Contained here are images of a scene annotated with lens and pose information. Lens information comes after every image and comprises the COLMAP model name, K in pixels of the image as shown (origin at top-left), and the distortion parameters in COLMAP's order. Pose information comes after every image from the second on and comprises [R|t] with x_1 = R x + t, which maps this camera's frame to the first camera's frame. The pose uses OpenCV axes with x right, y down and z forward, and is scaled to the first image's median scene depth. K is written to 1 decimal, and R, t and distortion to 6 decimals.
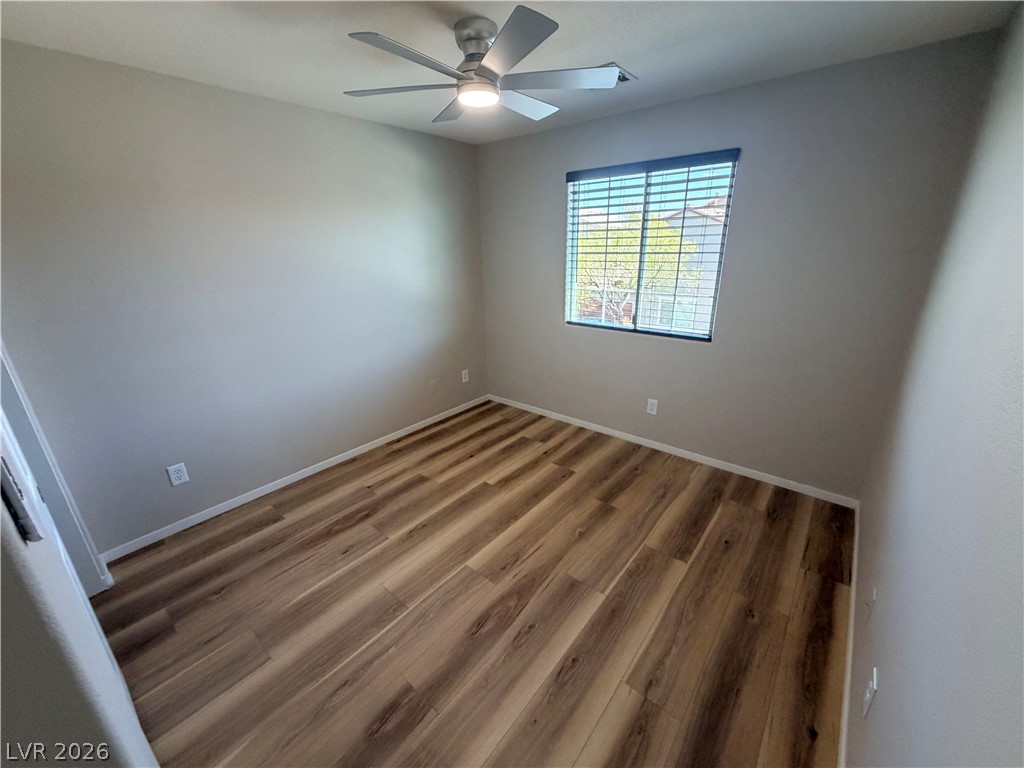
lens RADIAL K [[409.1, 0, 510.3], [0, 409.1, 384.8], [0, 0, 1]] dist [0.000051, 0.000377]
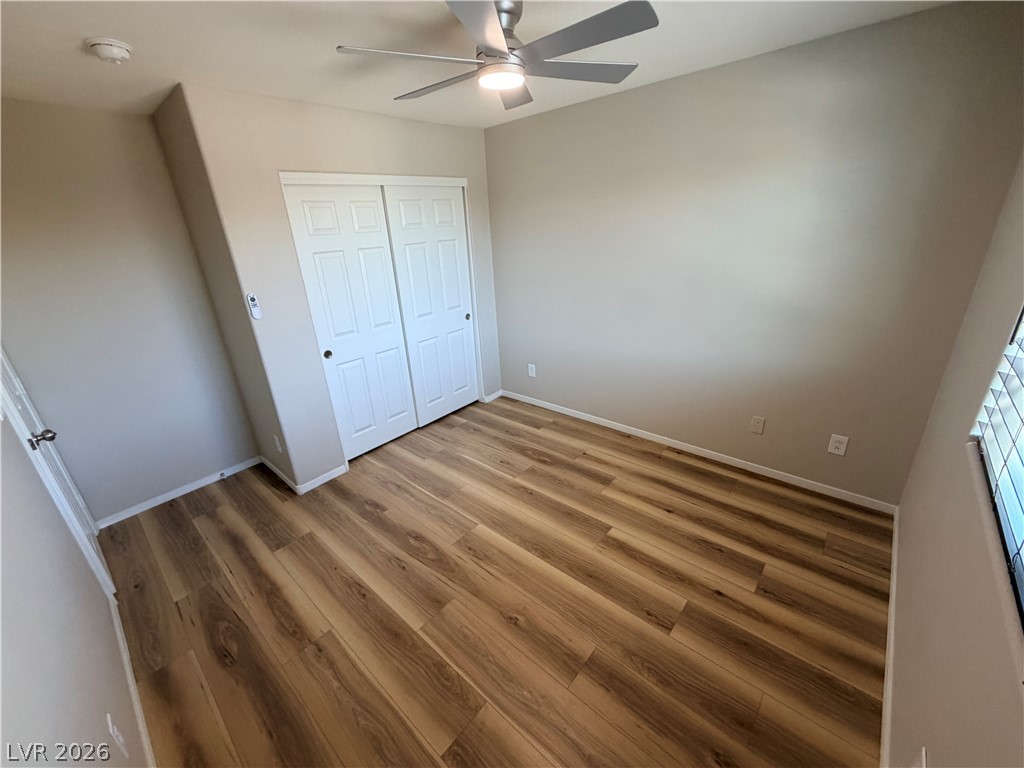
lens RADIAL K [[410.9, 0, 508.9], [0, 410.9, 384.1], [0, 0, 1]] dist [0.002131, -0.000453]
pose [[-0.032802, 0.385063, -0.922307, 0.775988], [-0.276395, 0.883321, 0.378616, -0.353130], [0.960484, 0.267340, 0.077454, 0.865208]]
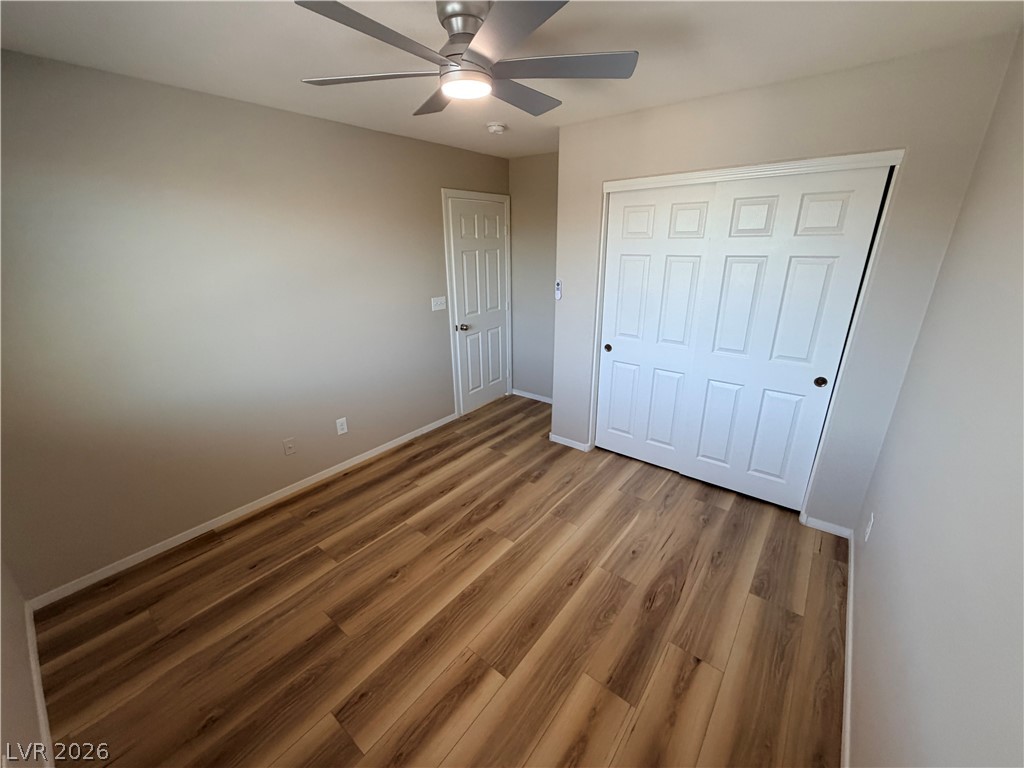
lens RADIAL K [[403.4, 0, 508.8], [0, 403.4, 385.2], [0, 0, 1]] dist [-0.002080, 0.000365]
pose [[-0.999309, 0.036816, -0.005118, -0.102033], [0.025268, 0.773848, 0.632868, -0.574665], [0.027260, 0.632301, -0.774243, 1.541711]]
